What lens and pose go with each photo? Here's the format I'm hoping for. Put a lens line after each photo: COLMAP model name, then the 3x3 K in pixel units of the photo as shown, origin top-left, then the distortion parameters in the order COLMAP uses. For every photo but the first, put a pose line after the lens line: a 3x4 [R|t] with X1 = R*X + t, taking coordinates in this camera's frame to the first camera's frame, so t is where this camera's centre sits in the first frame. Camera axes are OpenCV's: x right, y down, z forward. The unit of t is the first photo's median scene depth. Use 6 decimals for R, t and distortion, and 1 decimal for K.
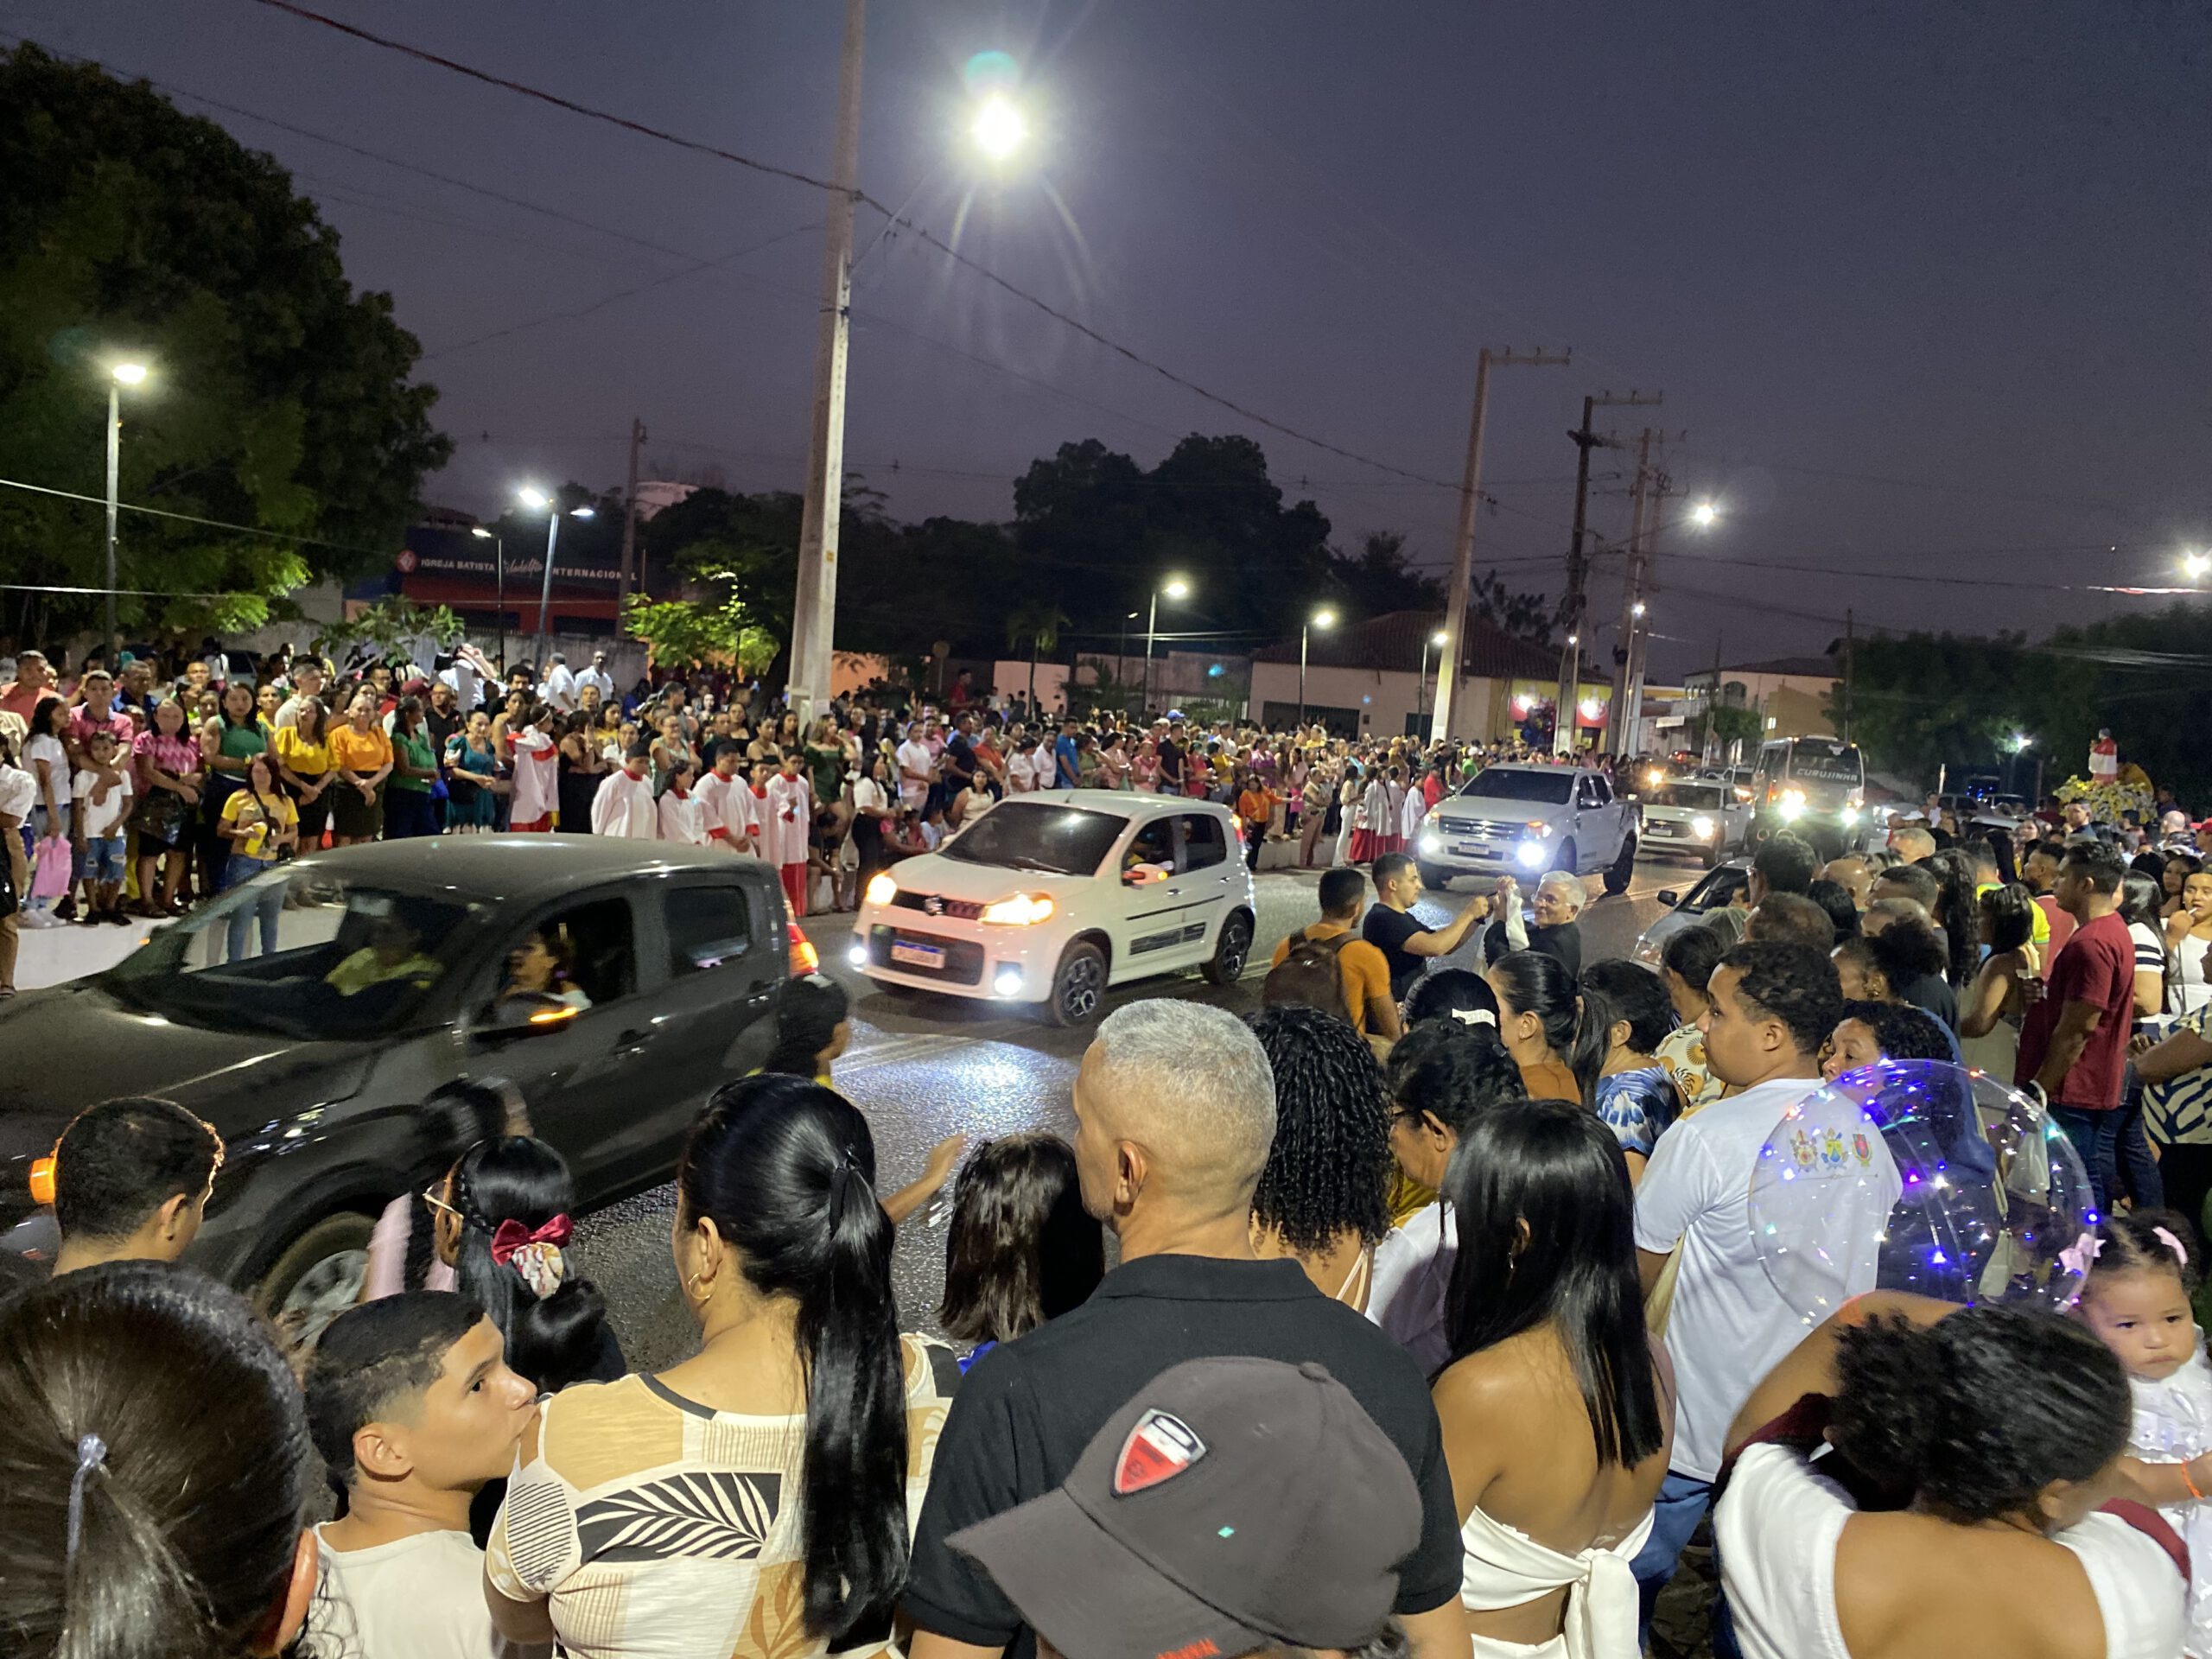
lens RADIAL K [[1723.1, 0, 1106.0], [0, 1723.1, 829.5], [0, 0, 1]] dist [0.017267, -0.010139]
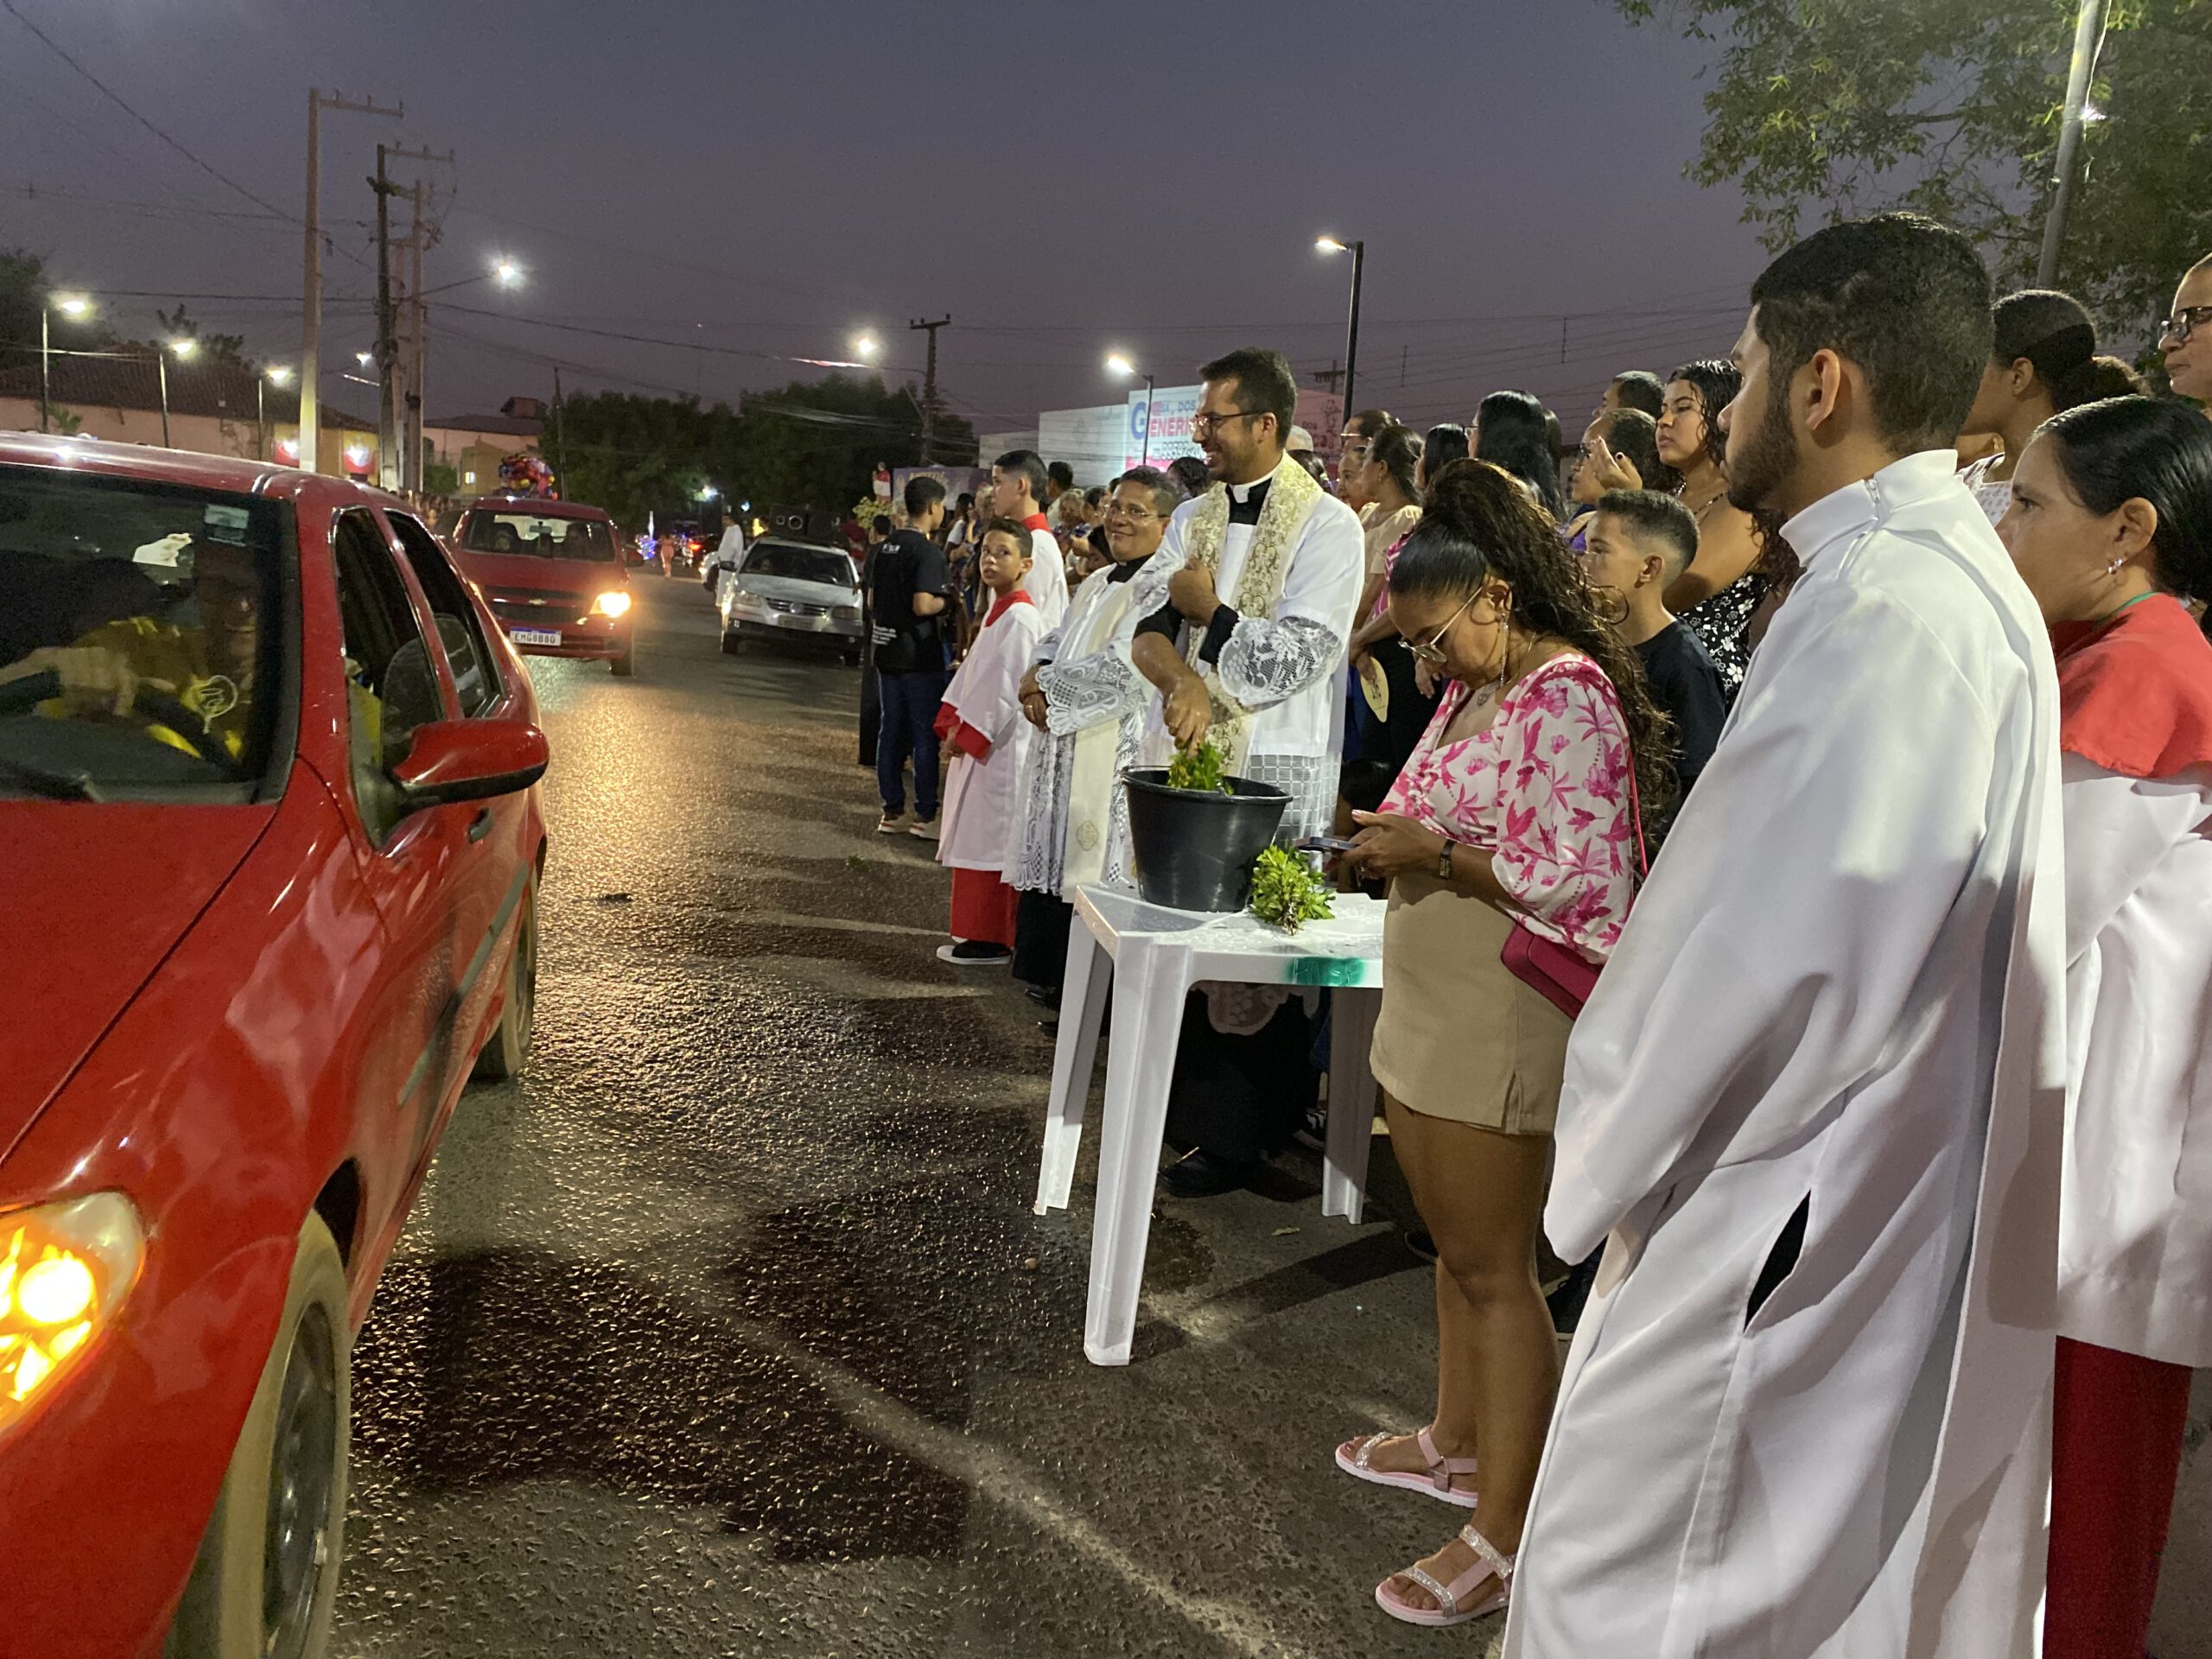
lens RADIAL K [[1723.1, 0, 1106.0], [0, 1723.1, 829.5], [0, 0, 1]] dist [0.017267, -0.010139]
pose [[0.729517, -0.131312, 0.671239, -0.125983], [0.040221, 0.987935, 0.149553, 0.015870], [-0.682779, -0.082104, 0.725997, -0.075545]]
